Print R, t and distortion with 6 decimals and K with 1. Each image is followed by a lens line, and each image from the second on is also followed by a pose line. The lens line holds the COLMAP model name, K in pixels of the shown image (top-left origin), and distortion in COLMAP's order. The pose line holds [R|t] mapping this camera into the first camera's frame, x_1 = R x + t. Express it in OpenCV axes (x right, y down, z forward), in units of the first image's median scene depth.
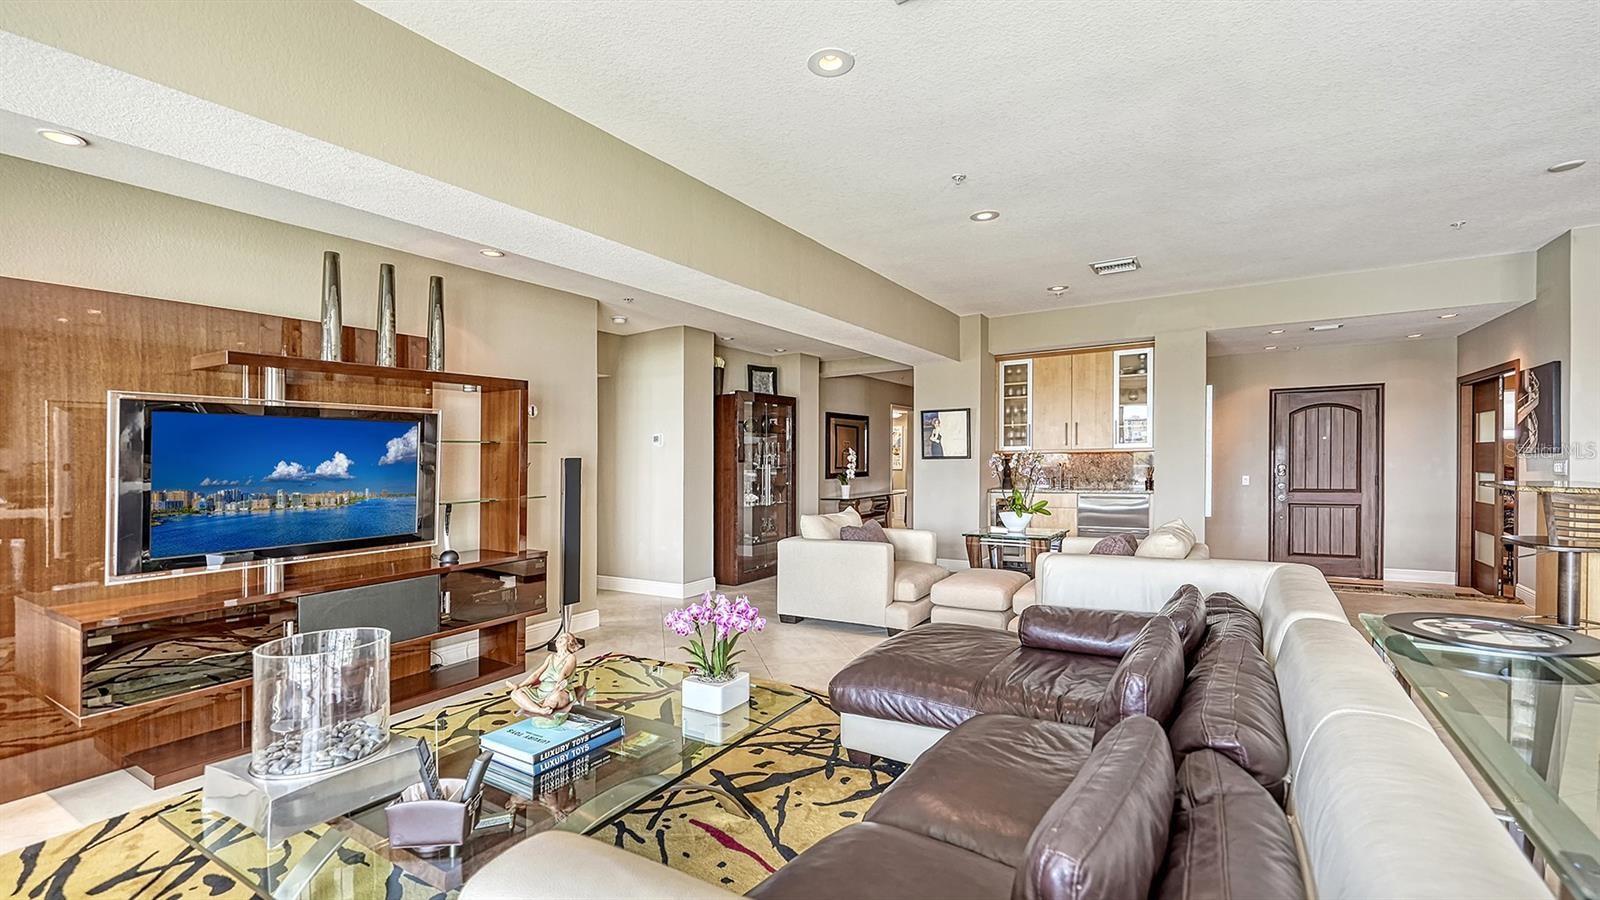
lens RADIAL K [[685.4, 0, 800.8], [0, 685.4, 469.6], [0, 0, 1]] dist [0.008976, 0.000189]
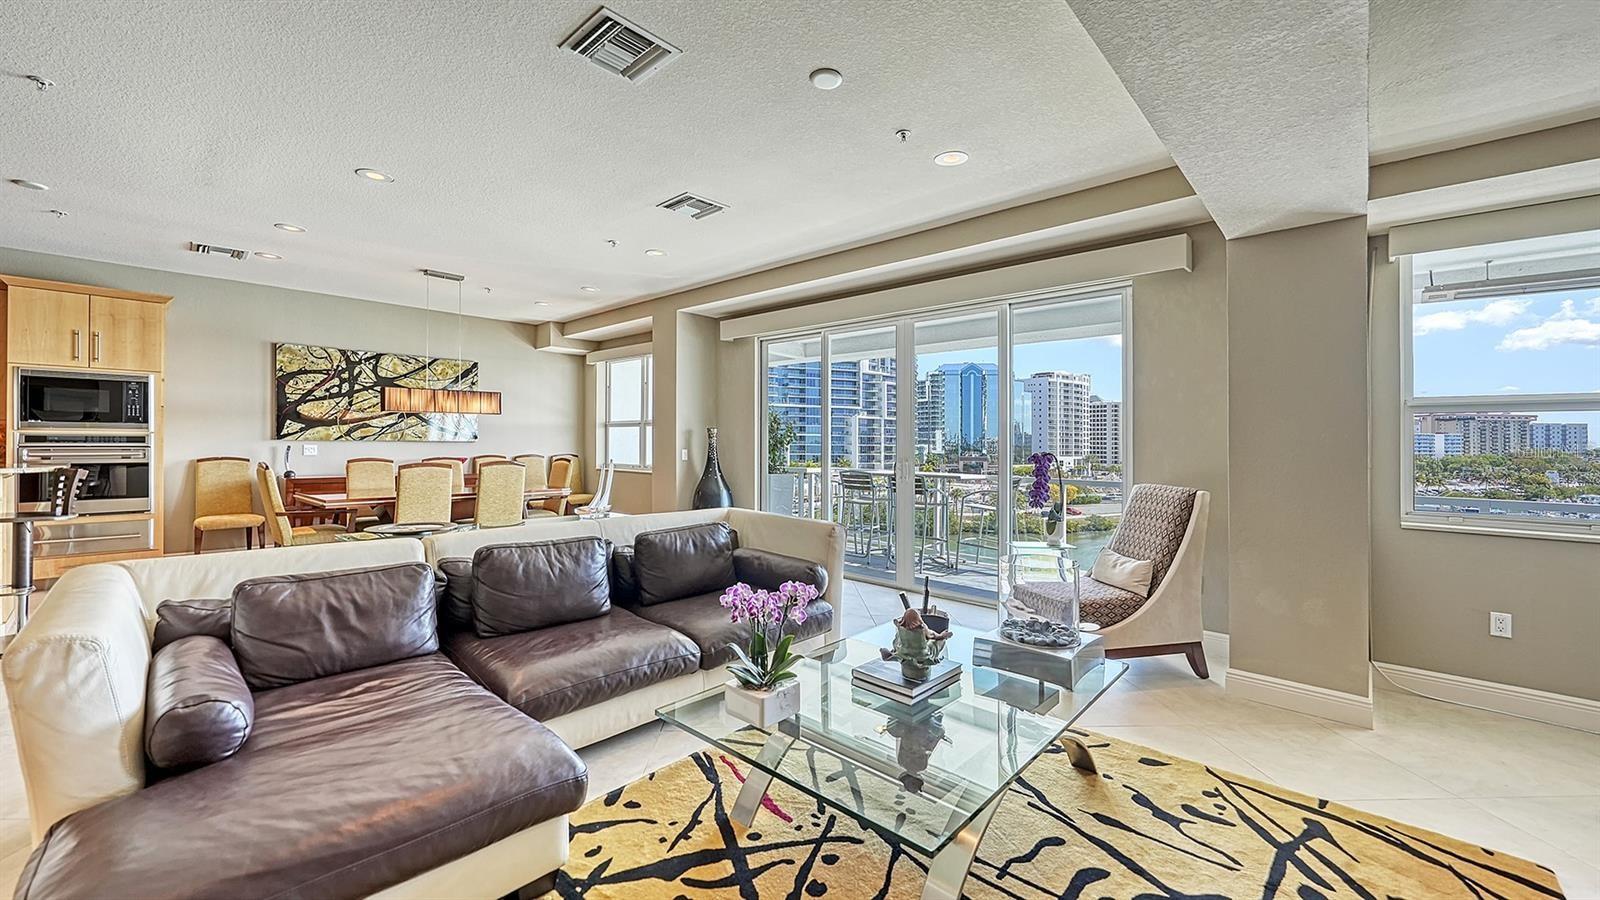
lens RADIAL K [[621.6, 0, 794.9], [0, 621.6, 431.6], [0, 0, 1]] dist [-0.003895, -0.000365]
pose [[-0.982313, 0.007009, 0.187113, -0.148293], [0.005848, 0.999960, -0.006757, -0.009230], [-0.187153, -0.005544, -0.982315, 0.830177]]
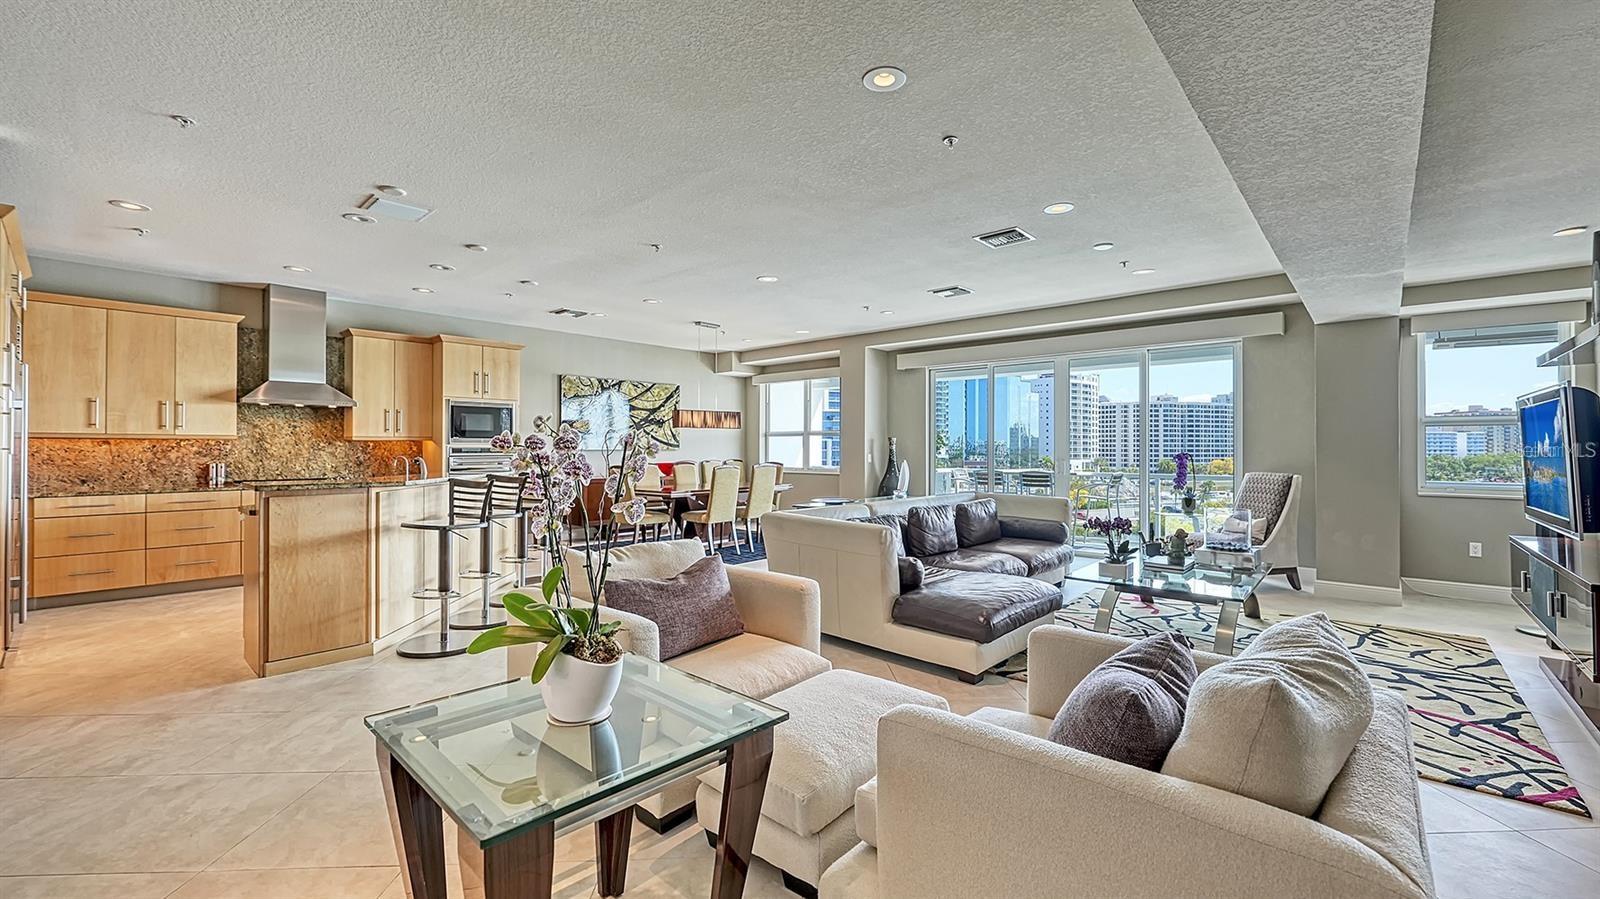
lens RADIAL K [[651.1, 0, 798.5], [0, 651.1, 442.9], [0, 0, 1]] dist [-0.001587, -0.000242]
pose [[-0.984174, 0.014872, 0.176582, 0.185491], [0.015669, 0.999872, 0.003125, -0.019845], [-0.176513, 0.005842, -0.984281, 1.337816]]
